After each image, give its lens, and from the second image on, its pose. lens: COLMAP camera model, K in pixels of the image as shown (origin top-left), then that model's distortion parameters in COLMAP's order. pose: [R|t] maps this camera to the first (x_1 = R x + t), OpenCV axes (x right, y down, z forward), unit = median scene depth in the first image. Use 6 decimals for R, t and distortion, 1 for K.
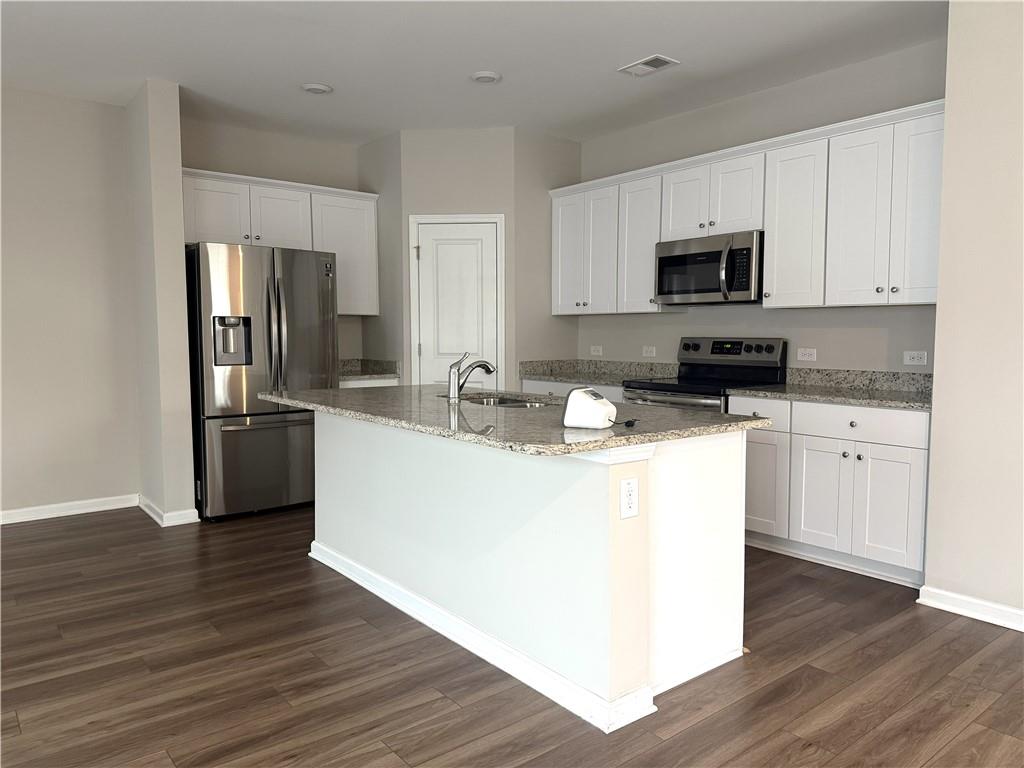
lens RADIAL K [[712.7, 0, 512.0], [0, 712.7, 384.0], [0, 0, 1]] dist [0.011455, -0.004081]
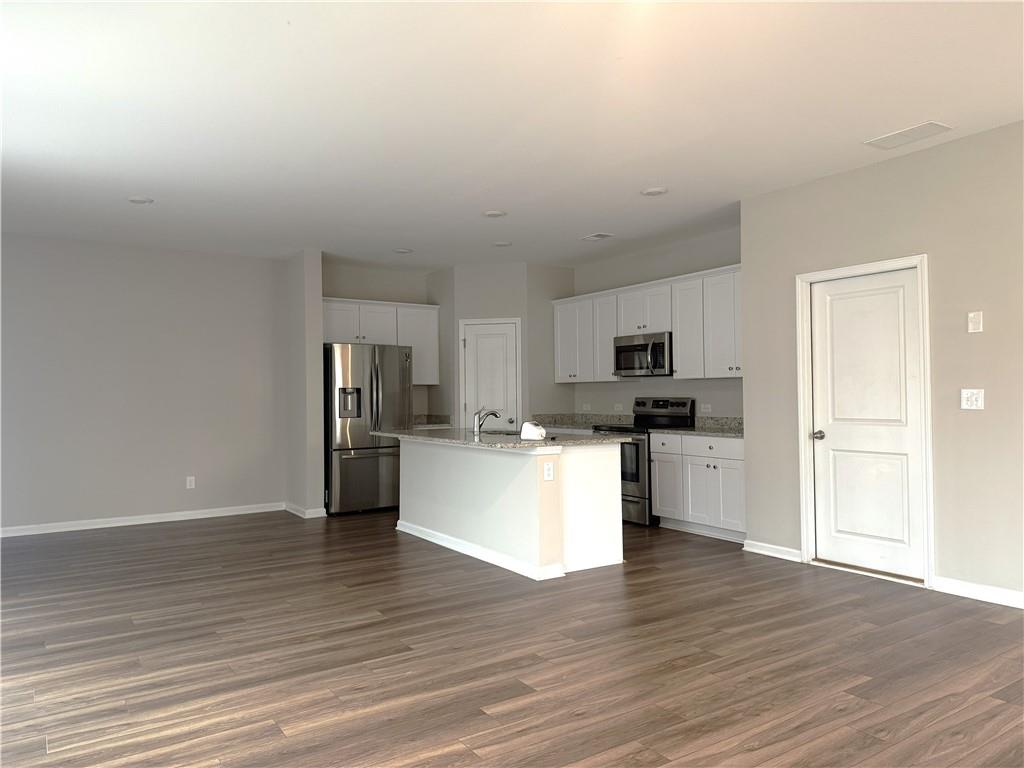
lens RADIAL K [[712.7, 0, 512.0], [0, 712.7, 384.0], [0, 0, 1]] dist [0.011455, -0.004081]
pose [[0.995959, -0.011132, -0.089114, 0.121199], [0.003281, 0.996136, -0.087766, 0.041004], [0.089746, 0.087119, 0.992147, -0.575505]]
